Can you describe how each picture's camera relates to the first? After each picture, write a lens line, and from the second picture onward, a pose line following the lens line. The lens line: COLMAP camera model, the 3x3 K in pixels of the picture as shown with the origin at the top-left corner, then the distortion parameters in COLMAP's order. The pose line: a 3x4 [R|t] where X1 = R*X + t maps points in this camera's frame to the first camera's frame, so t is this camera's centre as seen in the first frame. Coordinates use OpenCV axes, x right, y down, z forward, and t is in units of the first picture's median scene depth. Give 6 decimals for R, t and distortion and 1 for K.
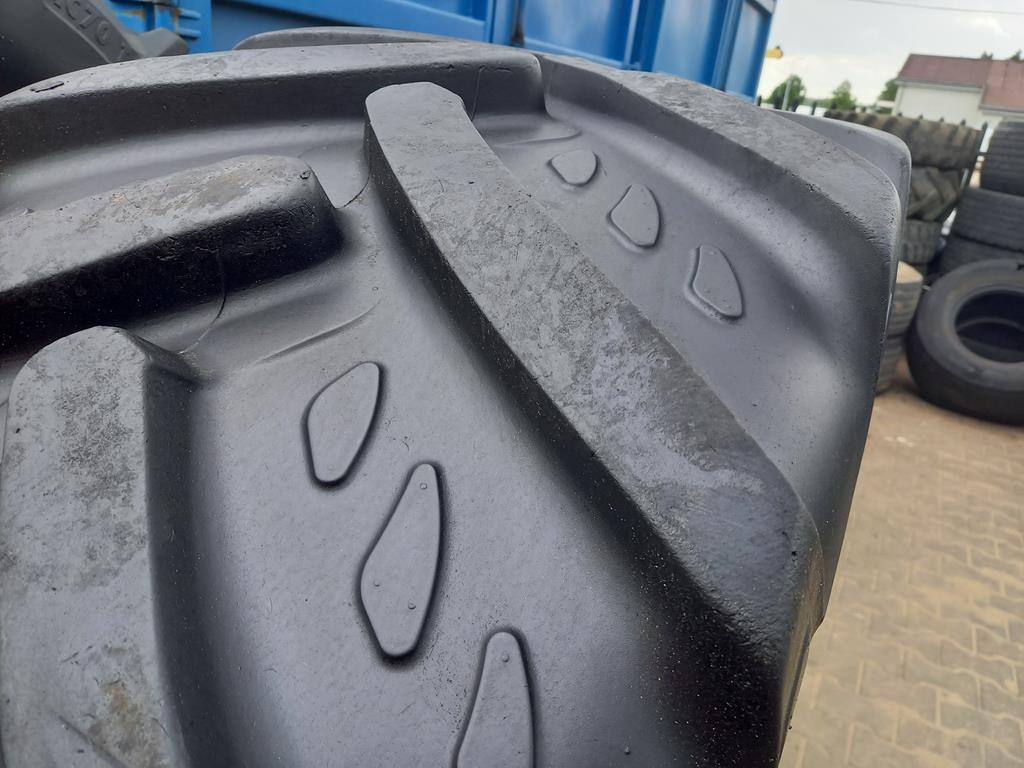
lens RADIAL K [[775.6, 0, 512.0], [0, 775.6, 384.0], [0, 0, 1]] dist [0.050970, -0.066279]
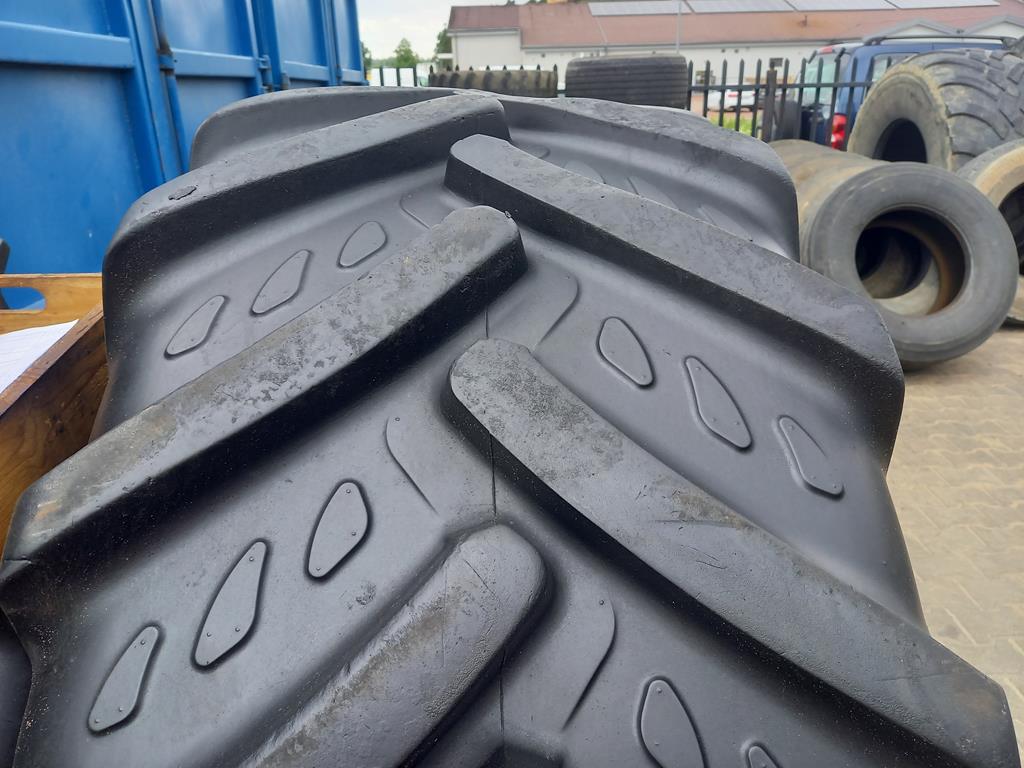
lens RADIAL K [[775.6, 0, 512.0], [0, 775.6, 384.0], [0, 0, 1]] dist [0.050970, -0.066279]
pose [[0.861548, -0.303723, 0.406801, -1.023847], [0.289733, 0.952152, 0.097274, -0.109670], [-0.416880, 0.034057, 0.908323, -0.365770]]
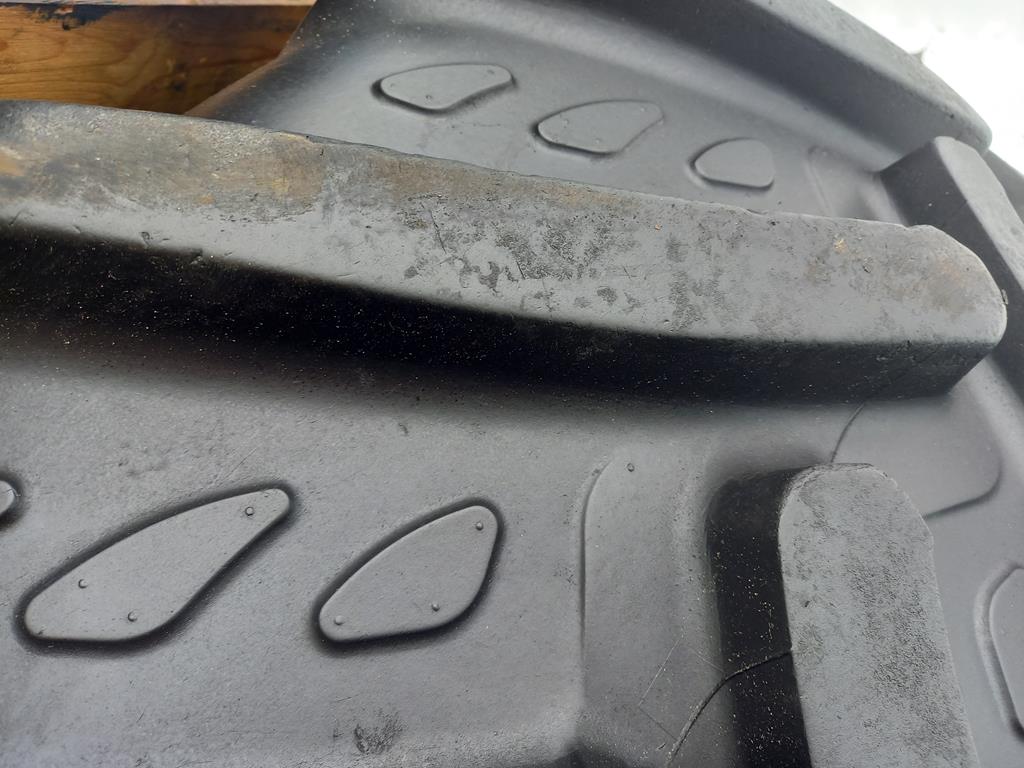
lens RADIAL K [[781.9, 0, 512.0], [0, 781.9, 384.0], [0, 0, 1]] dist [0.004254, -0.003244]
pose [[0.872186, 0.338291, 0.353343, -1.030608], [-0.408343, 0.901220, 0.145117, -0.103094], [-0.269347, -0.270854, 0.924170, 0.386312]]
